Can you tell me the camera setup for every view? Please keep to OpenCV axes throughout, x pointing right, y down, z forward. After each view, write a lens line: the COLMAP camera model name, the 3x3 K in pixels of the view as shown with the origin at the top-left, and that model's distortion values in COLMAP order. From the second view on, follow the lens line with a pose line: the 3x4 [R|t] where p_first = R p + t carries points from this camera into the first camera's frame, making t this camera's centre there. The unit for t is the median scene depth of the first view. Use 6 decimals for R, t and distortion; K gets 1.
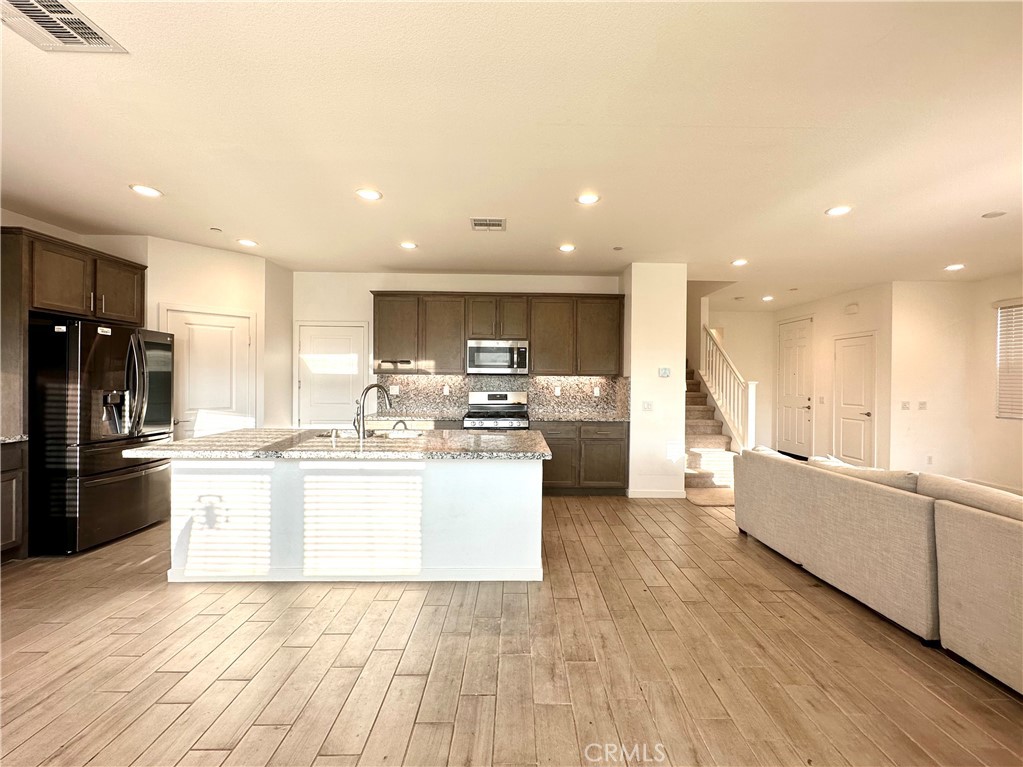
lens RADIAL K [[429.9, 0, 525.3], [0, 429.9, 382.0], [0, 0, 1]] dist [-0.000453, -0.000072]
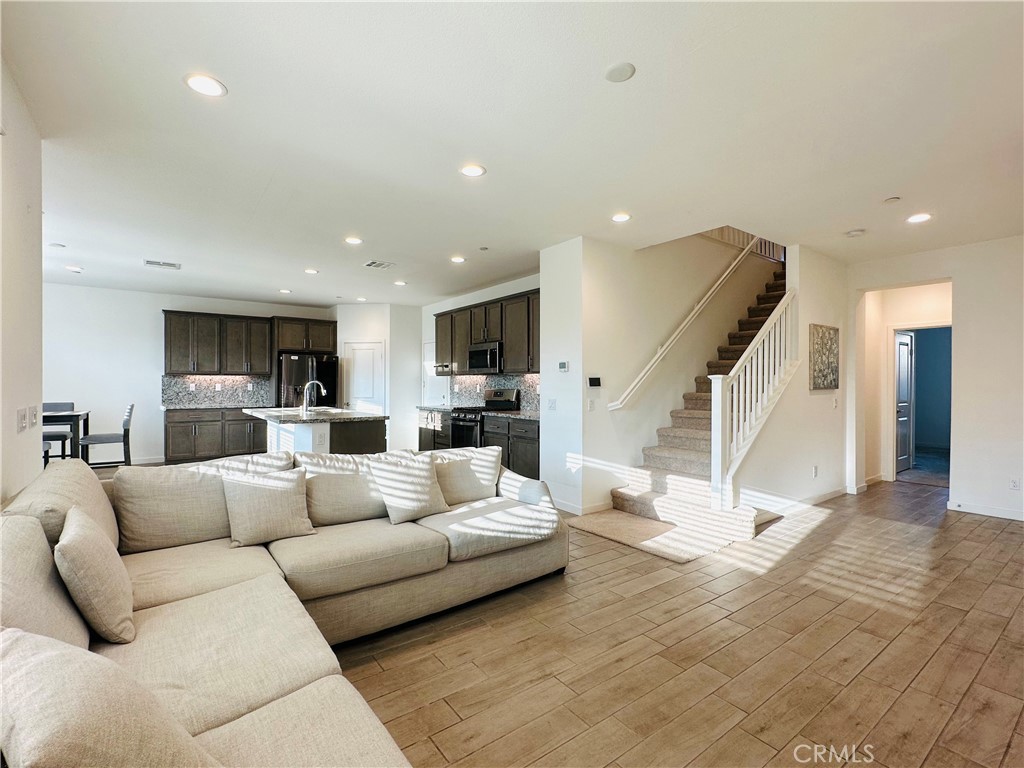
lens RADIAL K [[473.8, 0, 512.0], [0, 473.8, 384.0], [0, 0, 1]] dist [-0.003668, 0.000840]
pose [[0.576946, -0.007074, -0.816752, 1.006506], [-0.001317, 0.999953, -0.009591, 0.021323], [0.816781, 0.006609, 0.576910, 0.341407]]
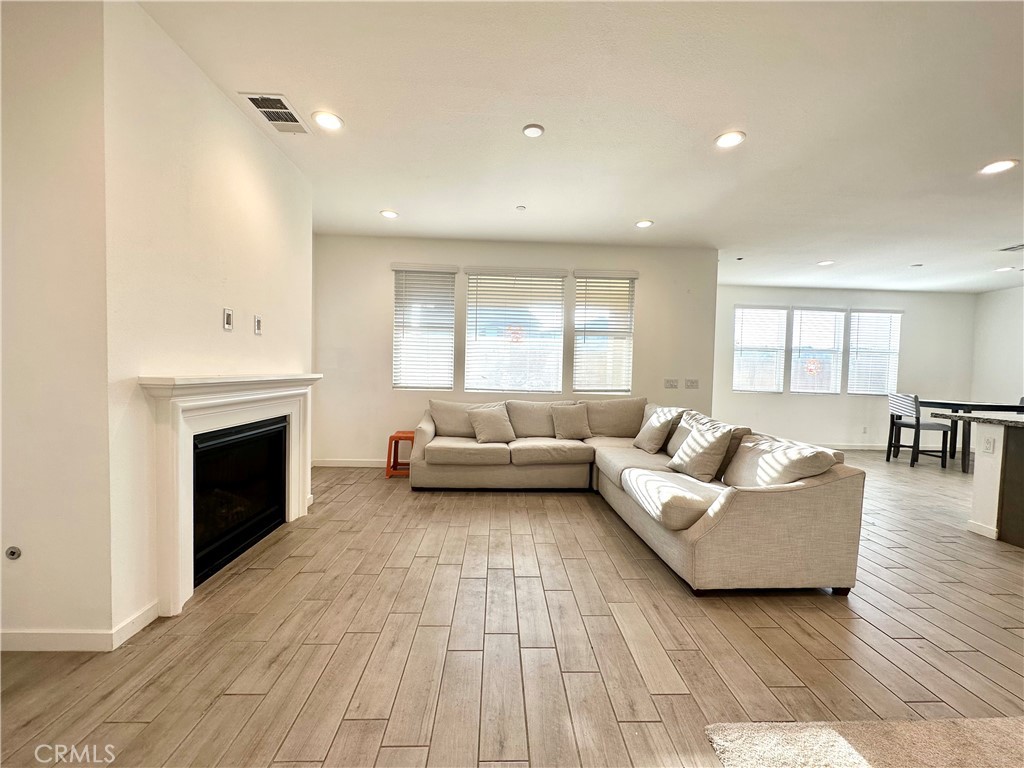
lens RADIAL K [[407.0, 0, 511.4], [0, 407.0, 381.8], [0, 0, 1]] dist [-0.000085, -0.000545]
pose [[-0.999357, -0.032509, -0.015118, 0.744349], [-0.032962, 0.998983, 0.030766, 0.031815], [0.014102, 0.031244, -0.999412, 1.167672]]
